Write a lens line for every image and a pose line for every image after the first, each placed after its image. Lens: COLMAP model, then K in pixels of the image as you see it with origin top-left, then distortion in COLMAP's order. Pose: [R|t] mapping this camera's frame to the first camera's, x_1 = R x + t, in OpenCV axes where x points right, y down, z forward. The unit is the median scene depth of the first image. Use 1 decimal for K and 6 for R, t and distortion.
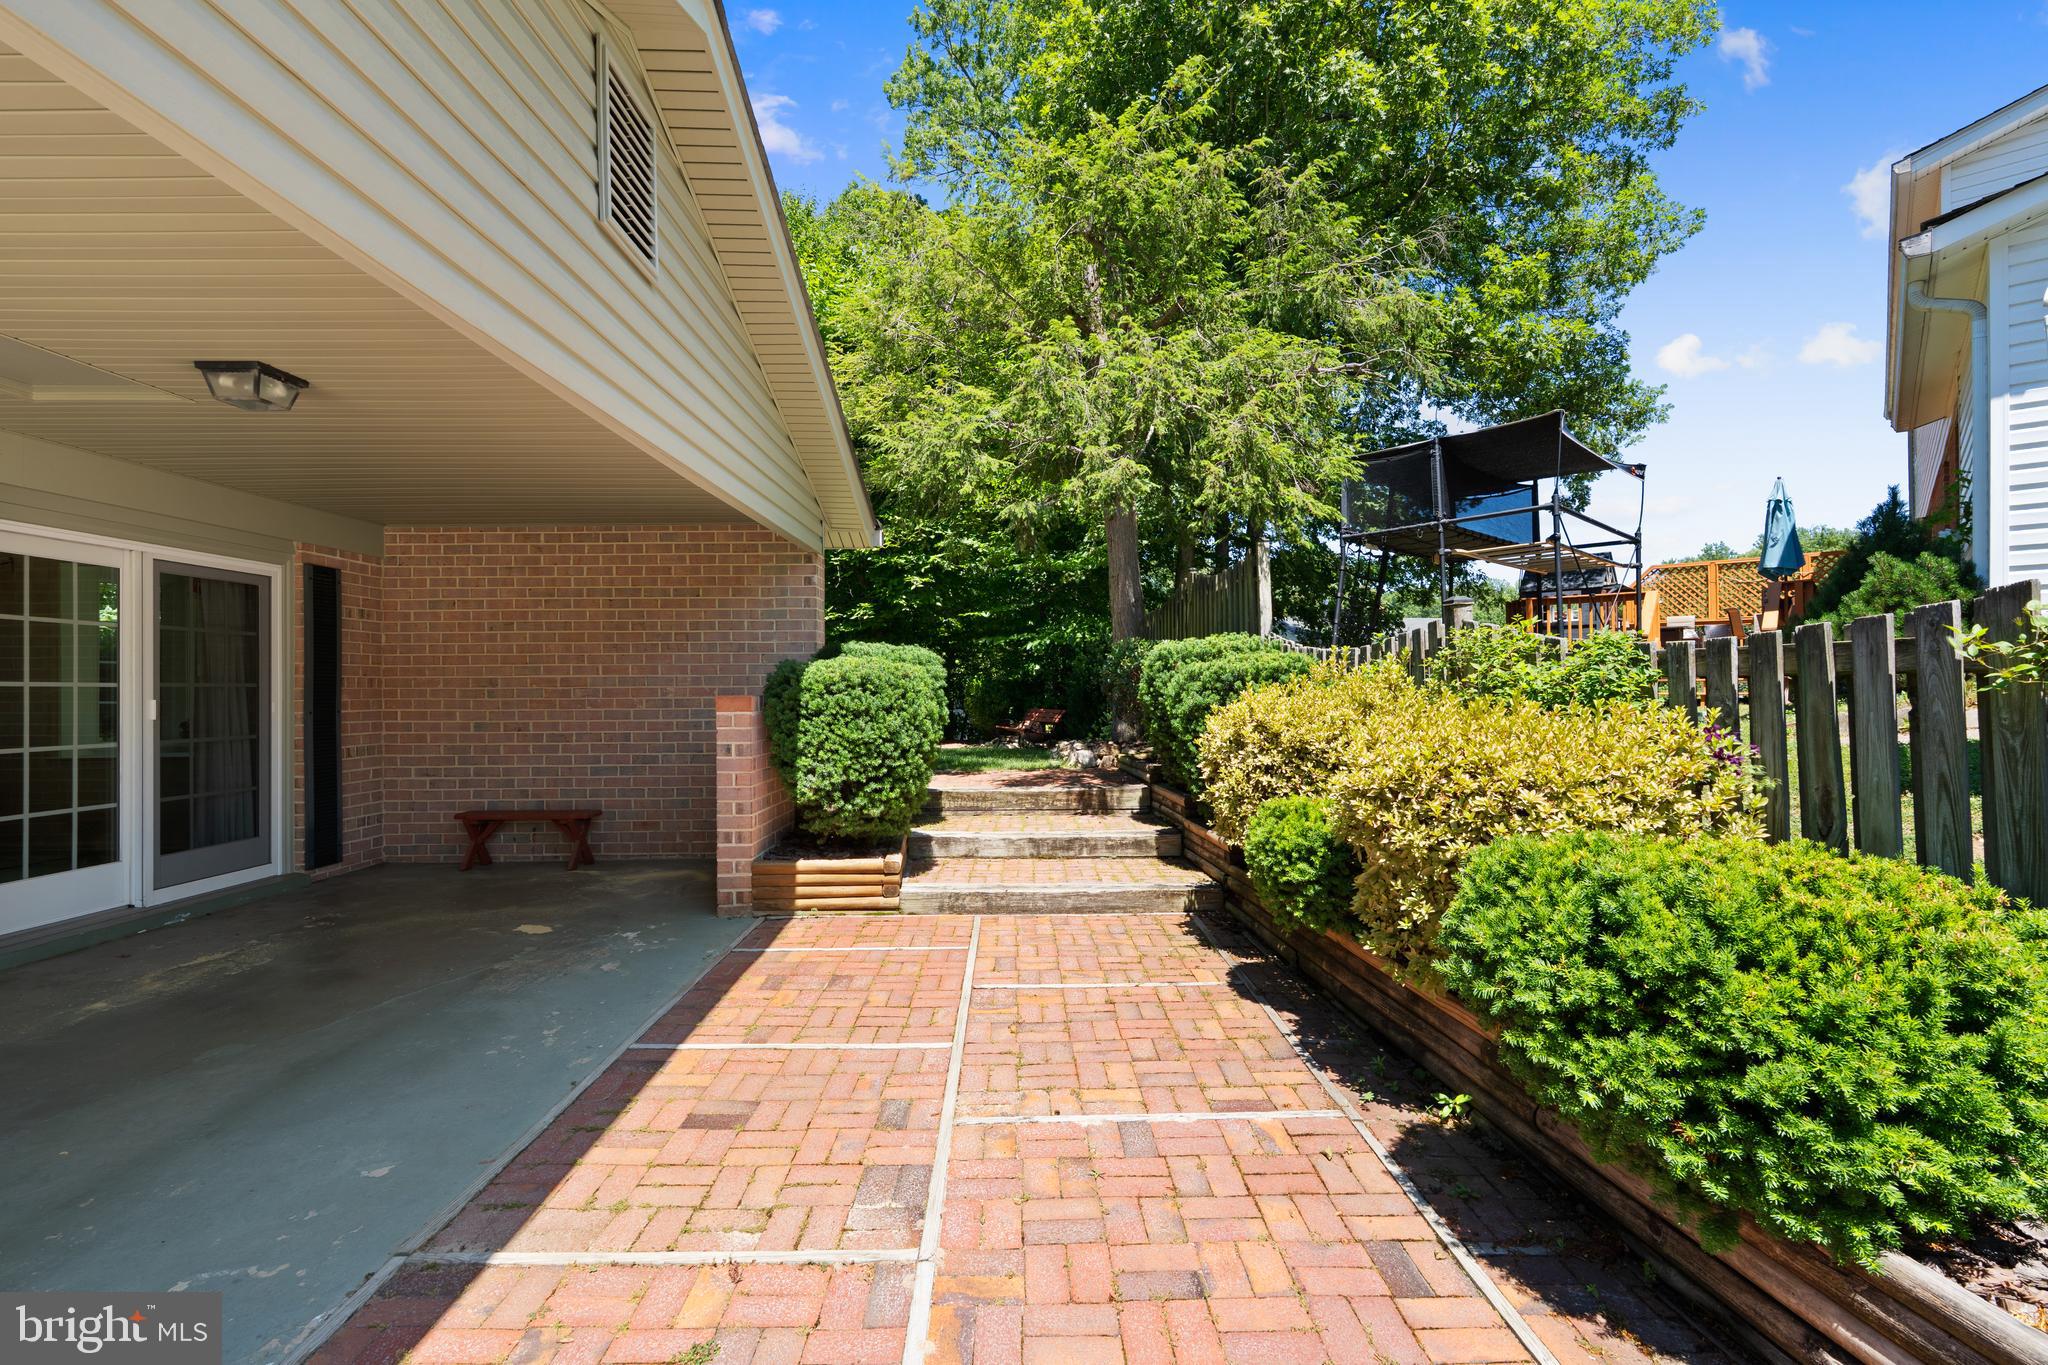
lens RADIAL K [[904.2, 0, 1024.5], [0, 904.2, 682.4], [0, 0, 1]] dist [-0.006833, 0.002140]
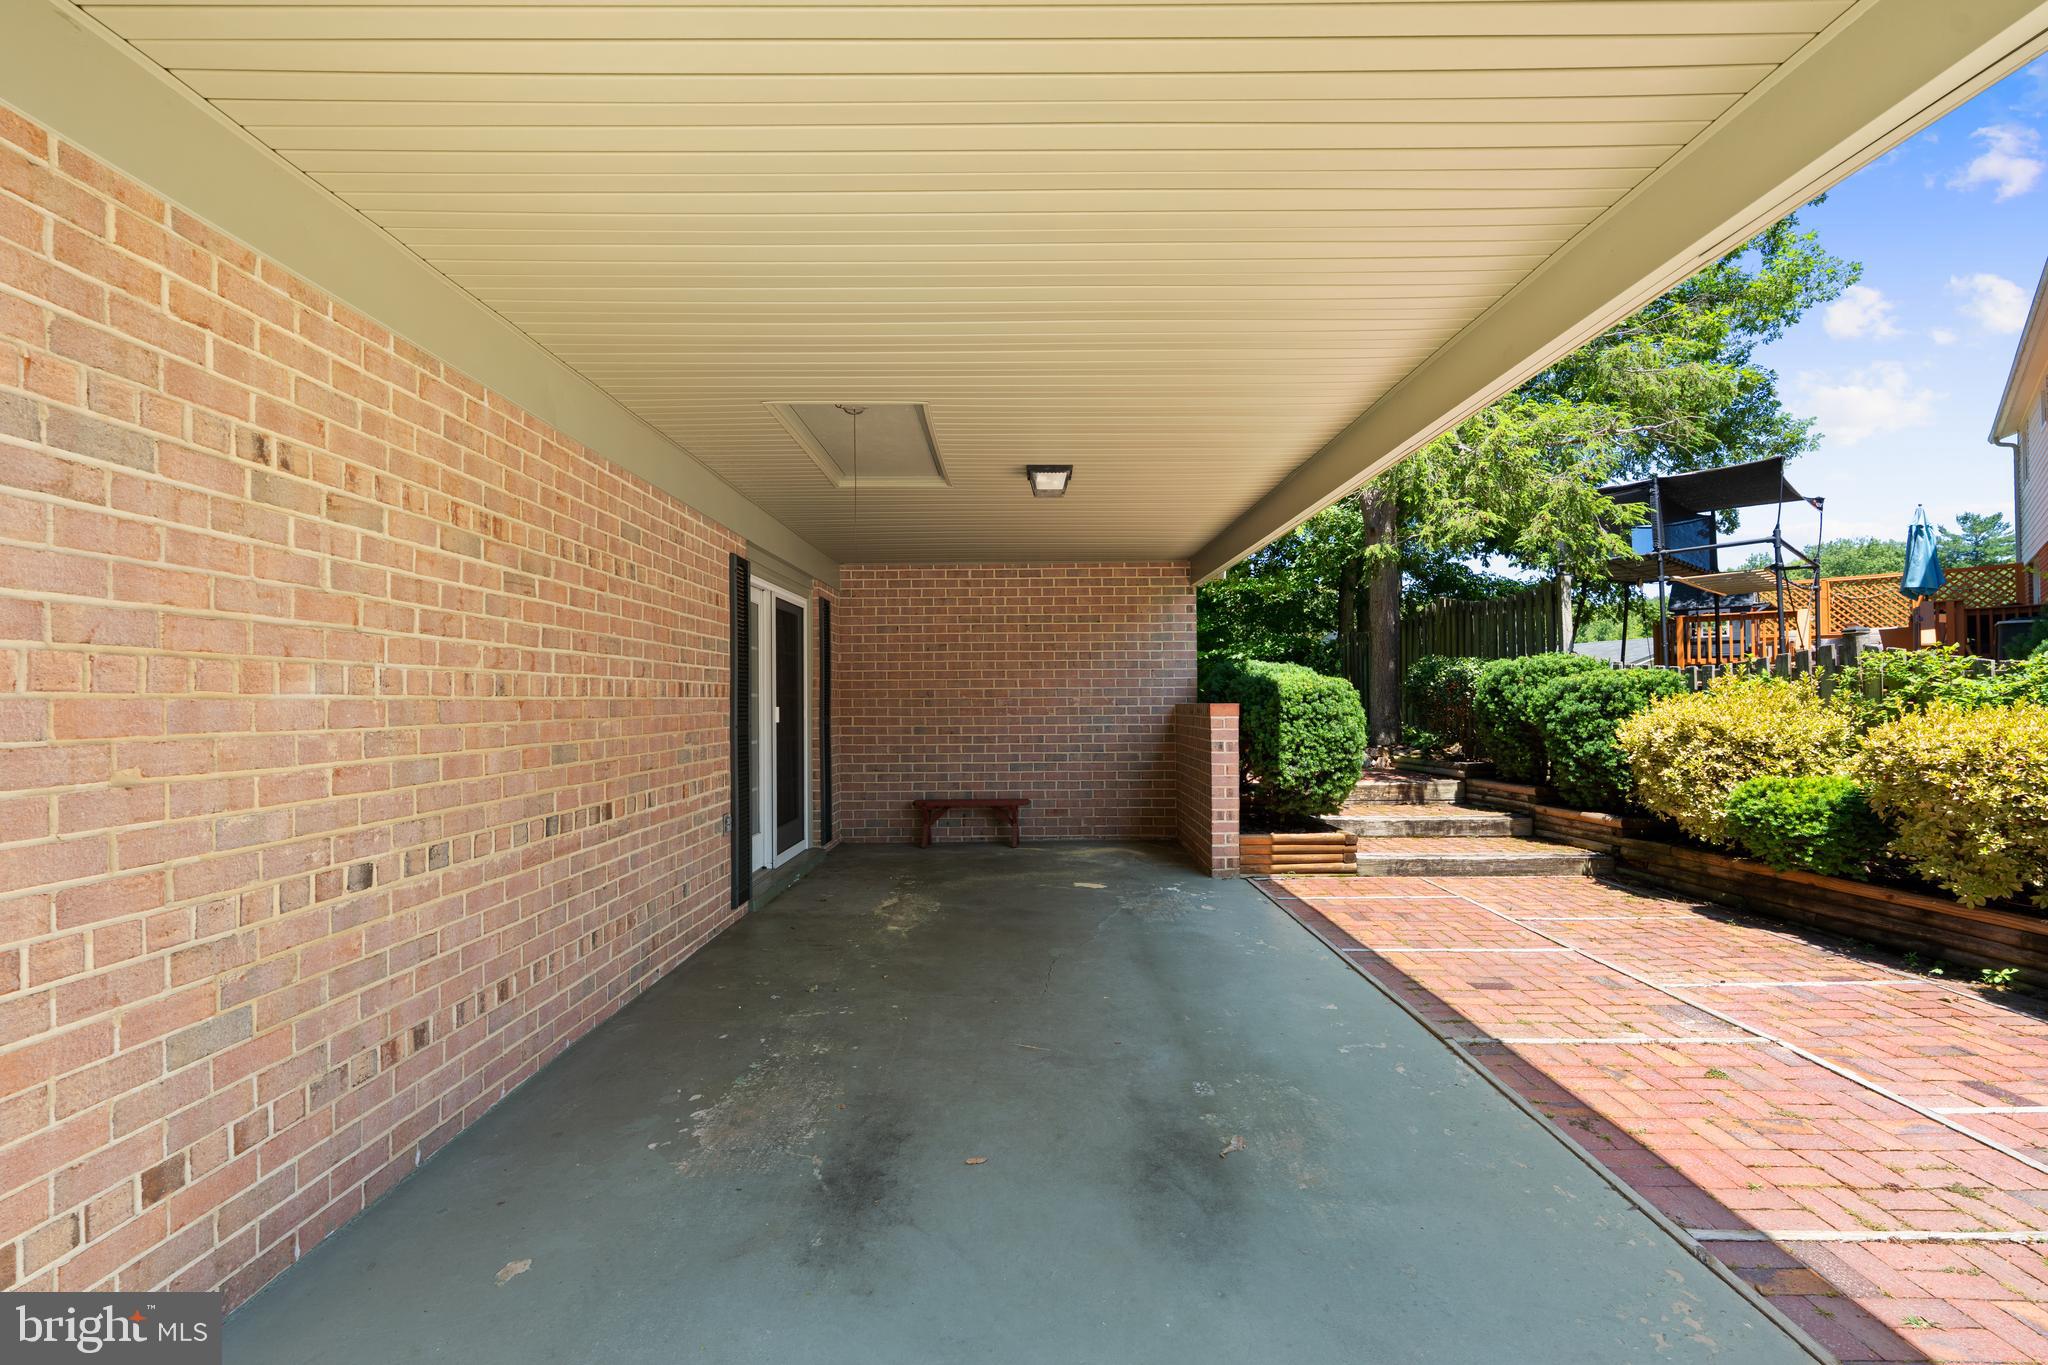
lens RADIAL K [[904.2, 0, 1011.2], [0, 904.2, 692.9], [0, 0, 1]] dist [-0.006833, 0.002140]
pose [[0.999761, -0.000924, -0.021861, -0.501078], [0.000880, 0.999998, -0.002018, 0.001748], [0.021863, 0.001999, 0.999759, -0.231223]]
